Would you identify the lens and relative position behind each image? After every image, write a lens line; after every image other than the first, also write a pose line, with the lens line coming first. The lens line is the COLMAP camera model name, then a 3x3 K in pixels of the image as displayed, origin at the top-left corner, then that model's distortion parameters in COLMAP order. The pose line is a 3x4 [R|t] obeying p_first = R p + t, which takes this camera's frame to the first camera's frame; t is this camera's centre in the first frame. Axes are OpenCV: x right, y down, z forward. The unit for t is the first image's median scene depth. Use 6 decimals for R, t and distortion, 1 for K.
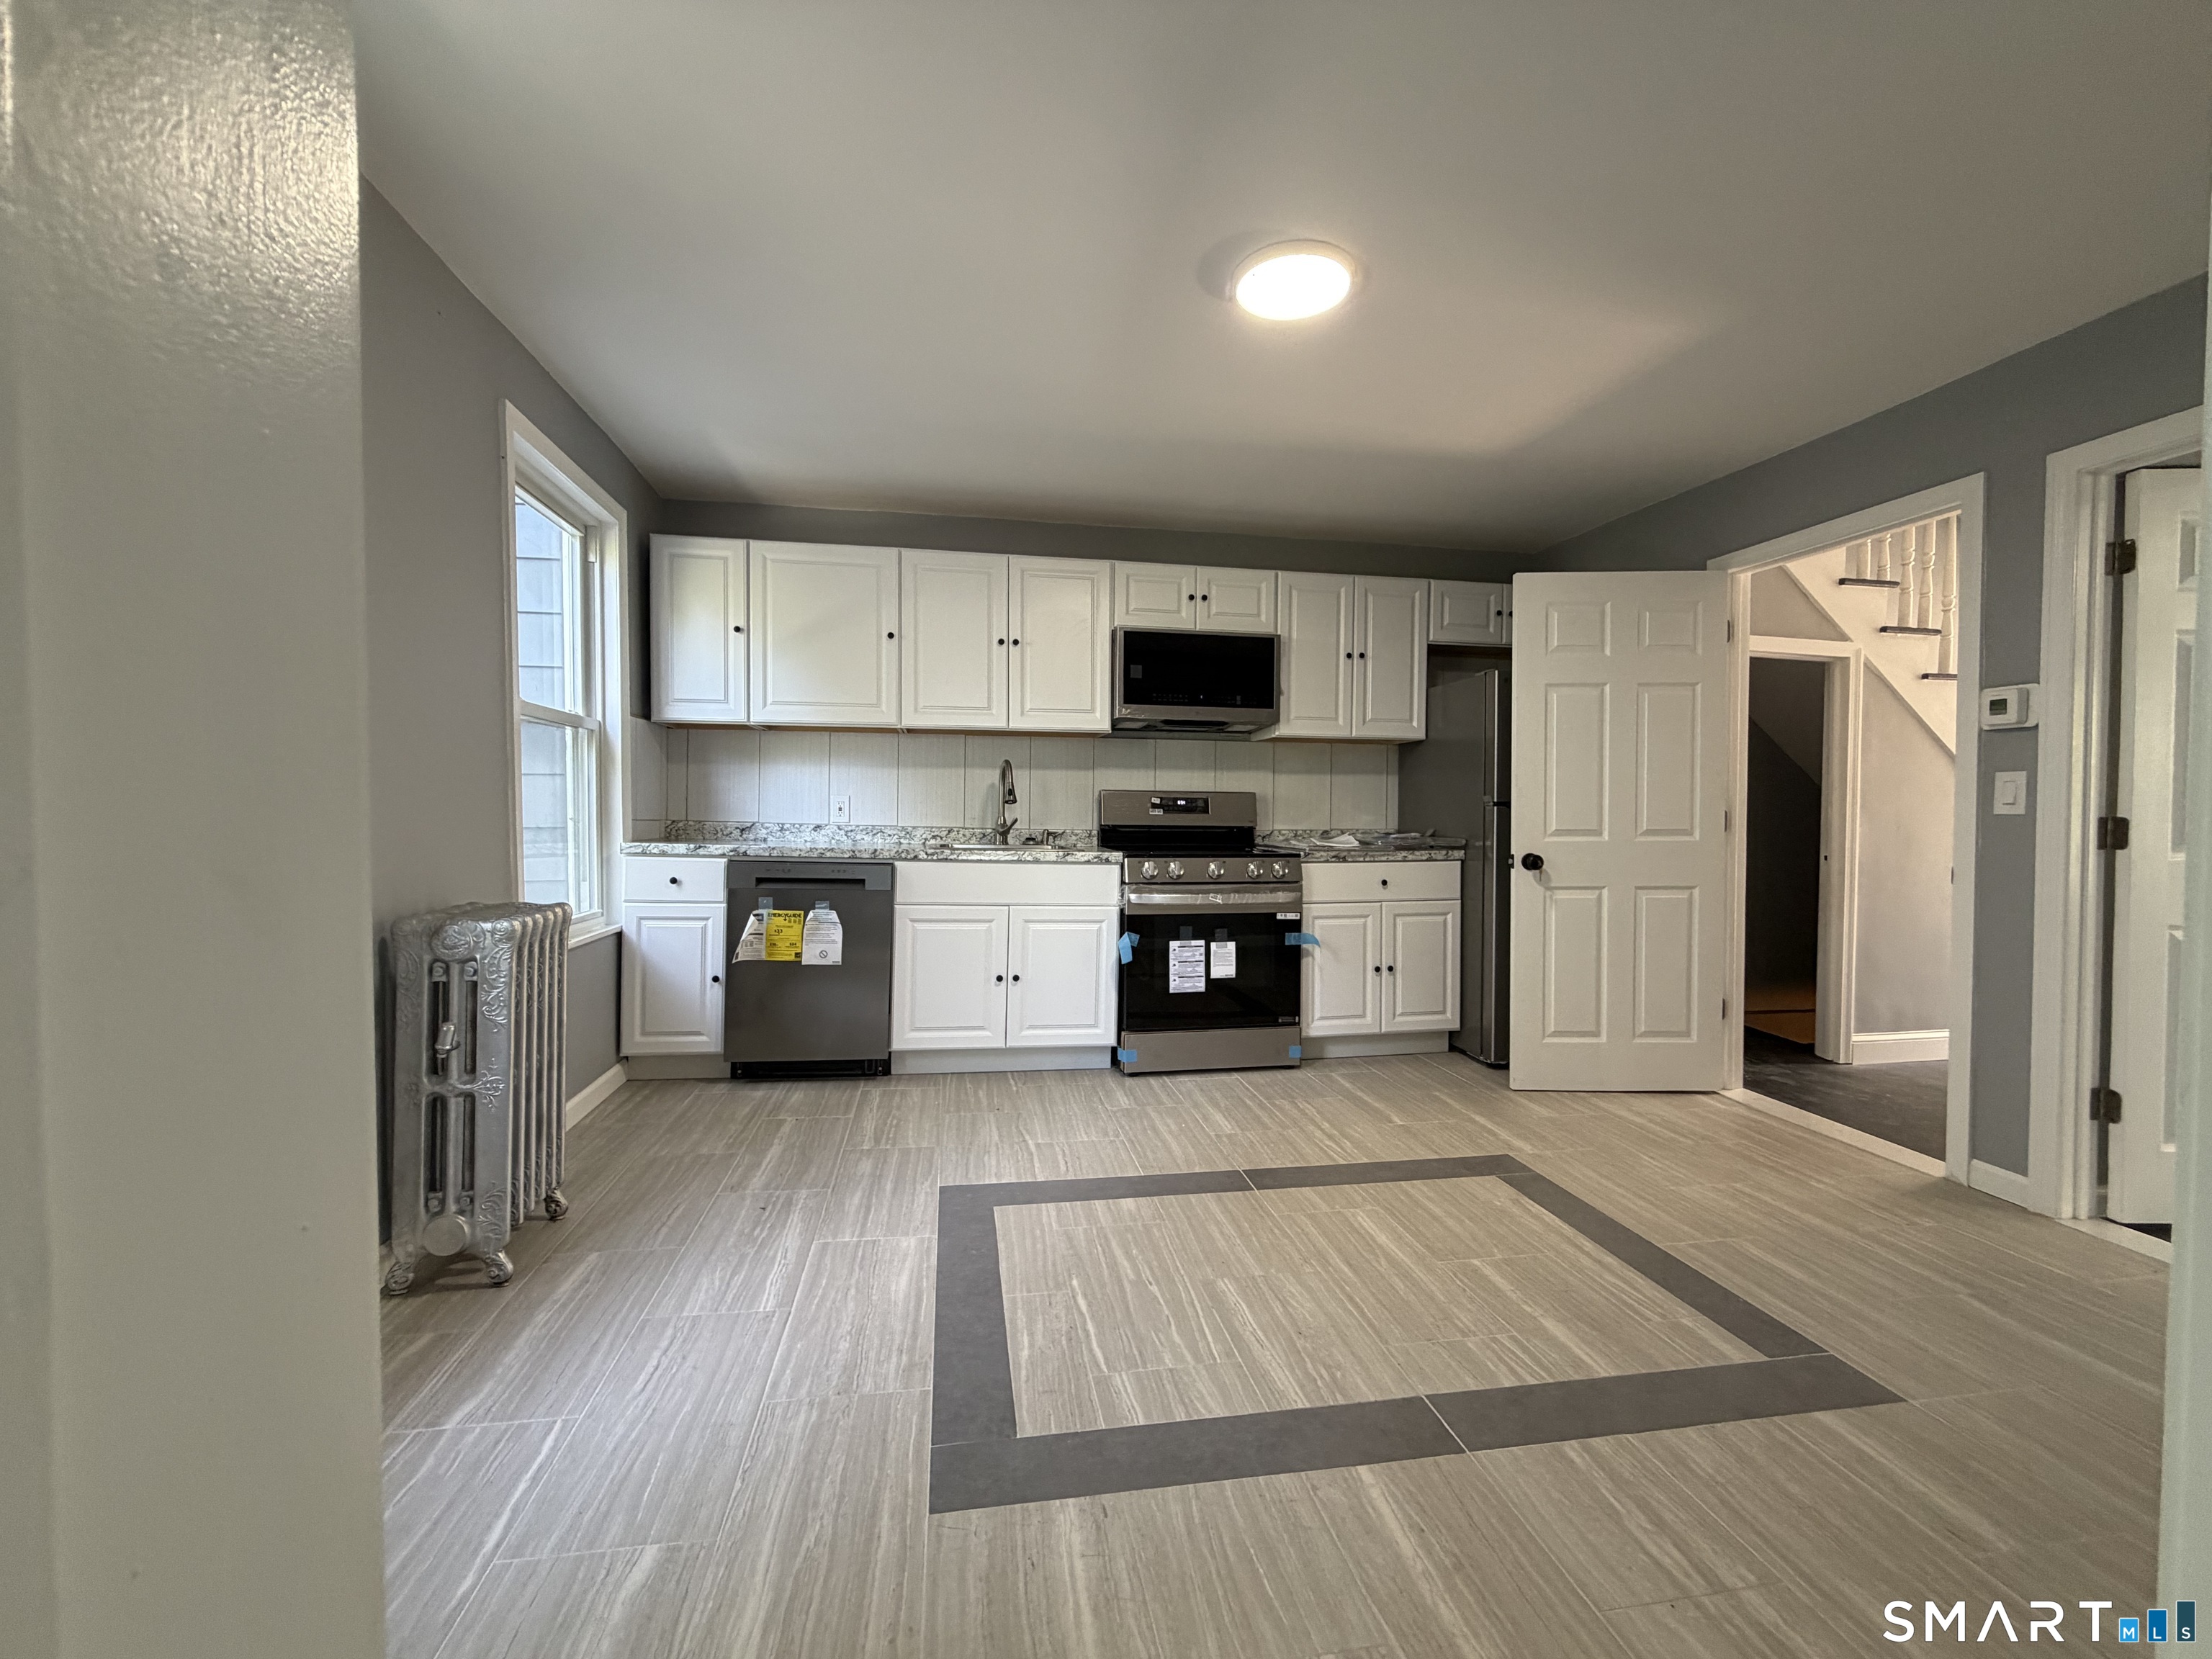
lens RADIAL K [[889.0, 0, 1107.6], [0, 889.0, 820.2], [0, 0, 1]] dist [-0.000692, 0.000088]
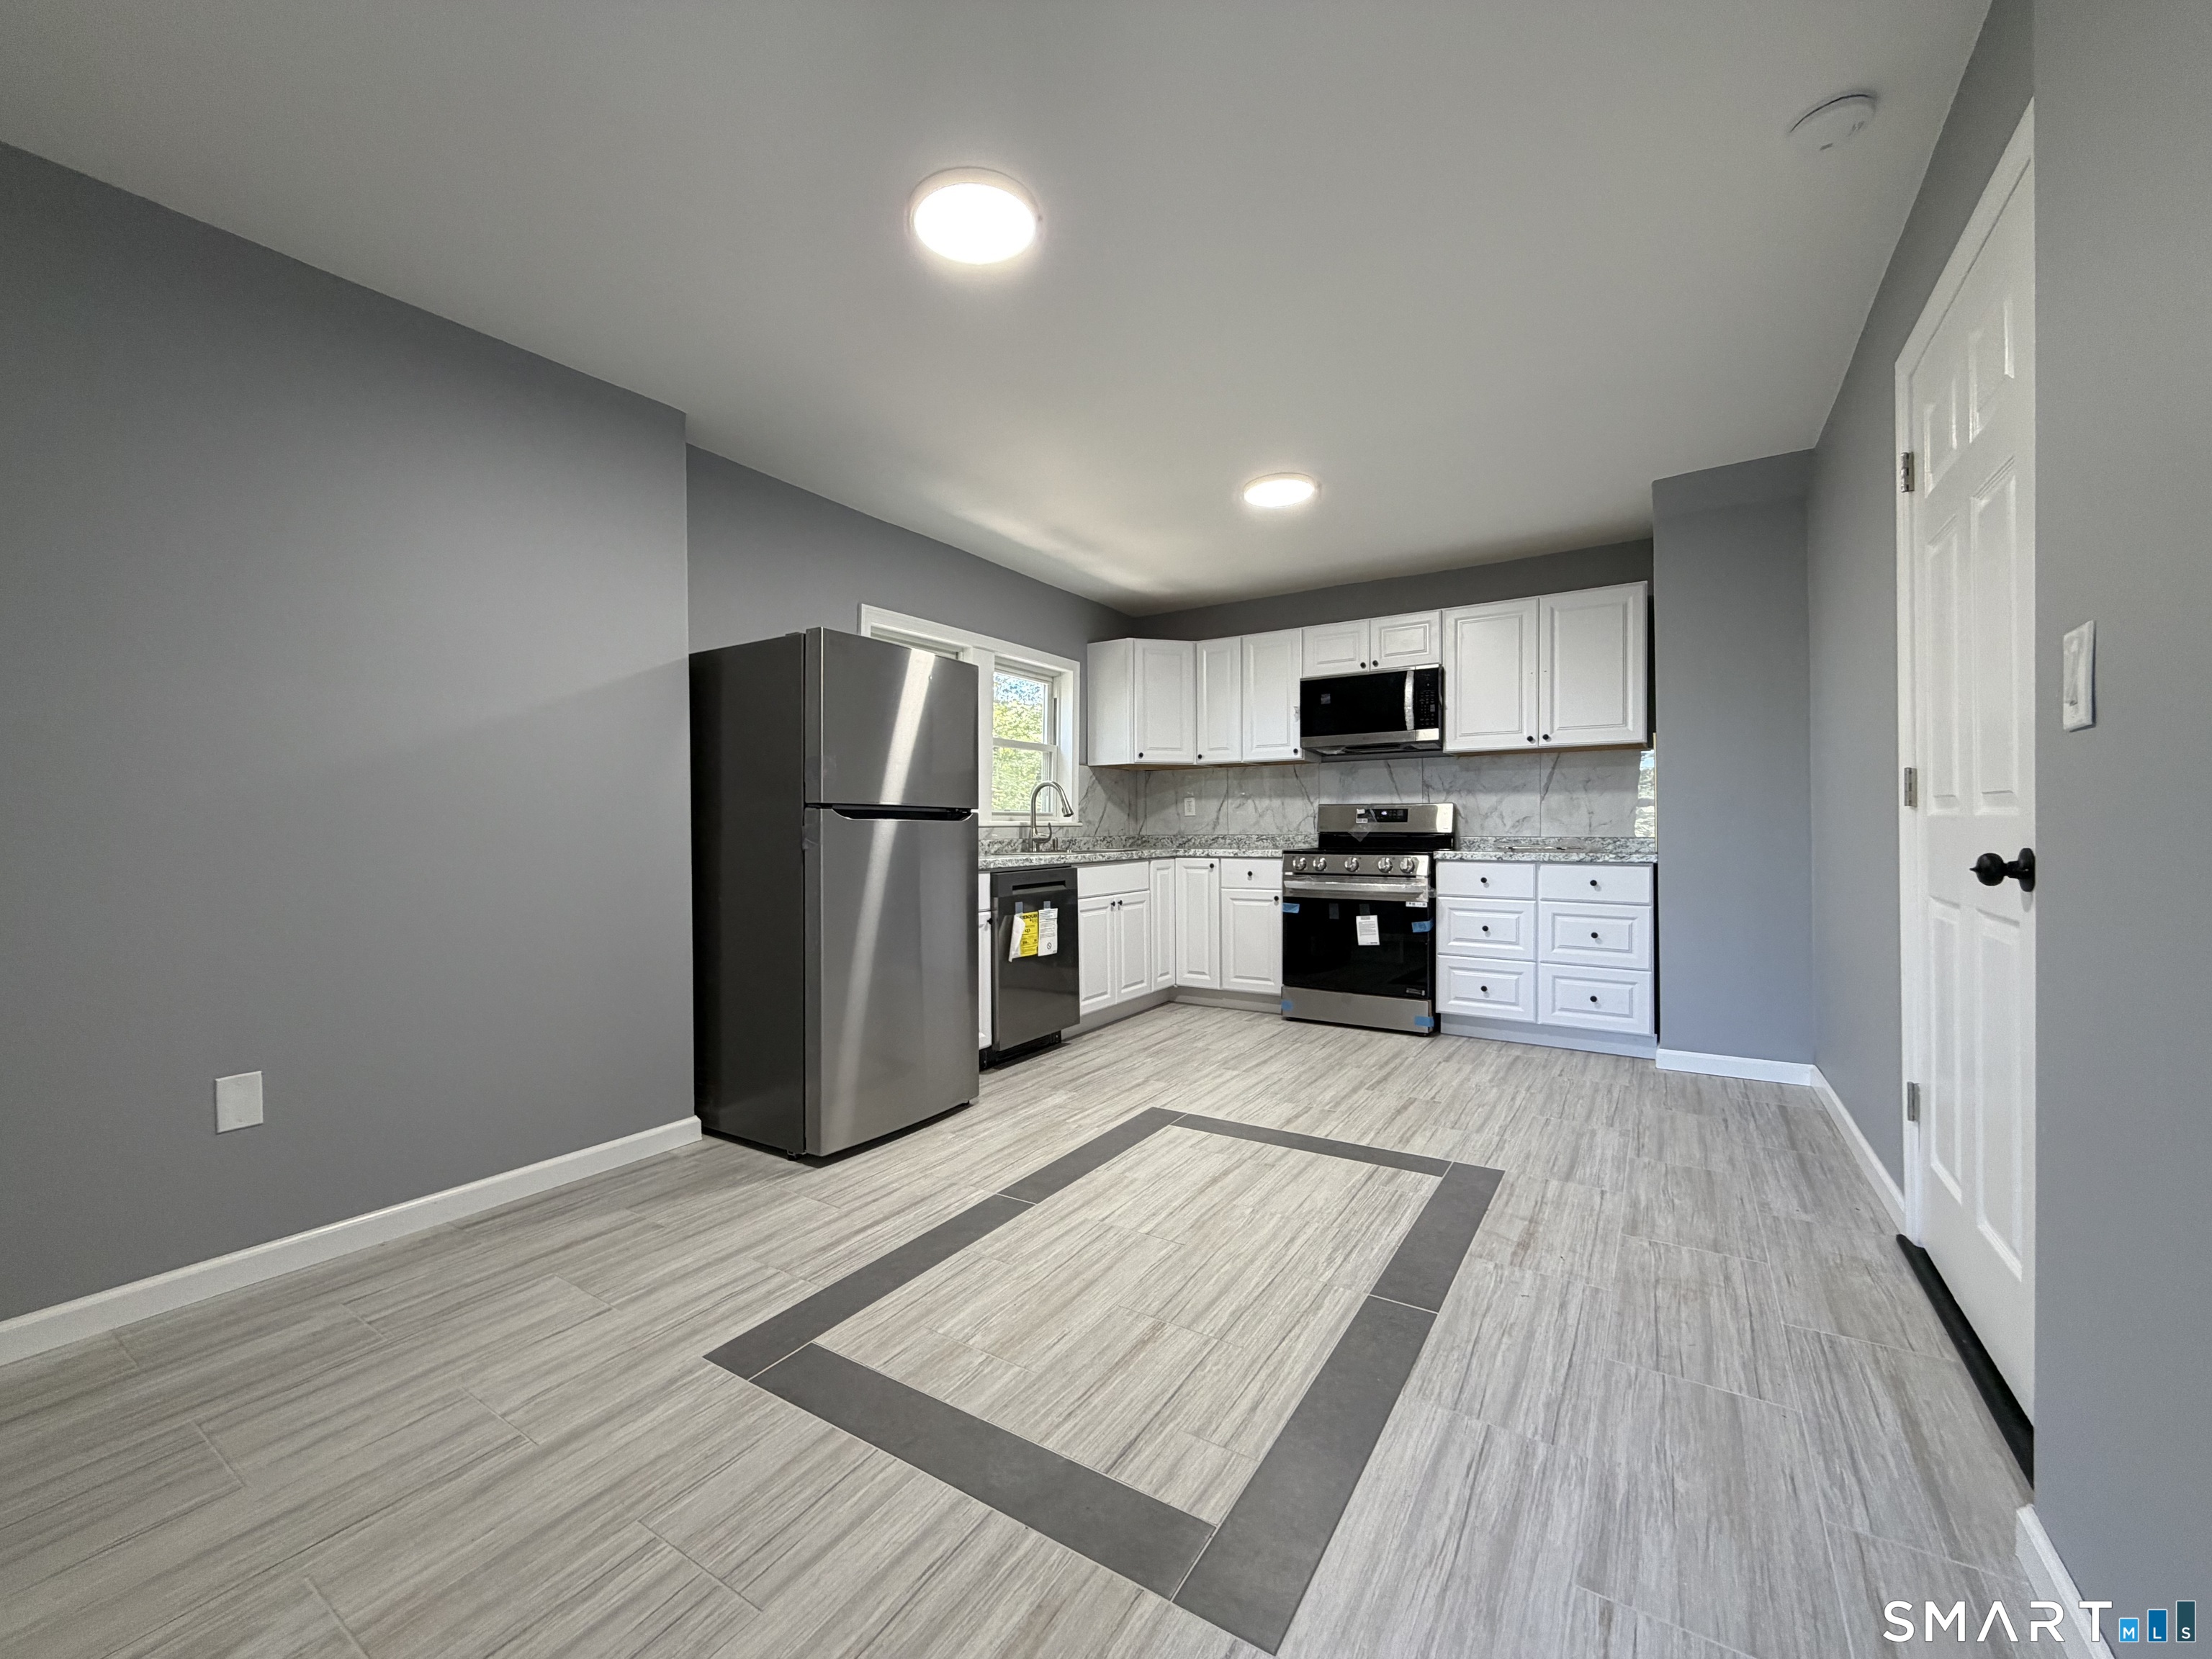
lens RADIAL K [[889.0, 0, 1103.4], [0, 889.0, 828.2], [0, 0, 1]] dist [-0.000692, 0.000088]
pose [[0.740073, -0.009734, -0.672456, 0.654350], [-0.007412, 0.999716, -0.022628, 0.033060], [0.672485, 0.021731, 0.739791, -0.155113]]
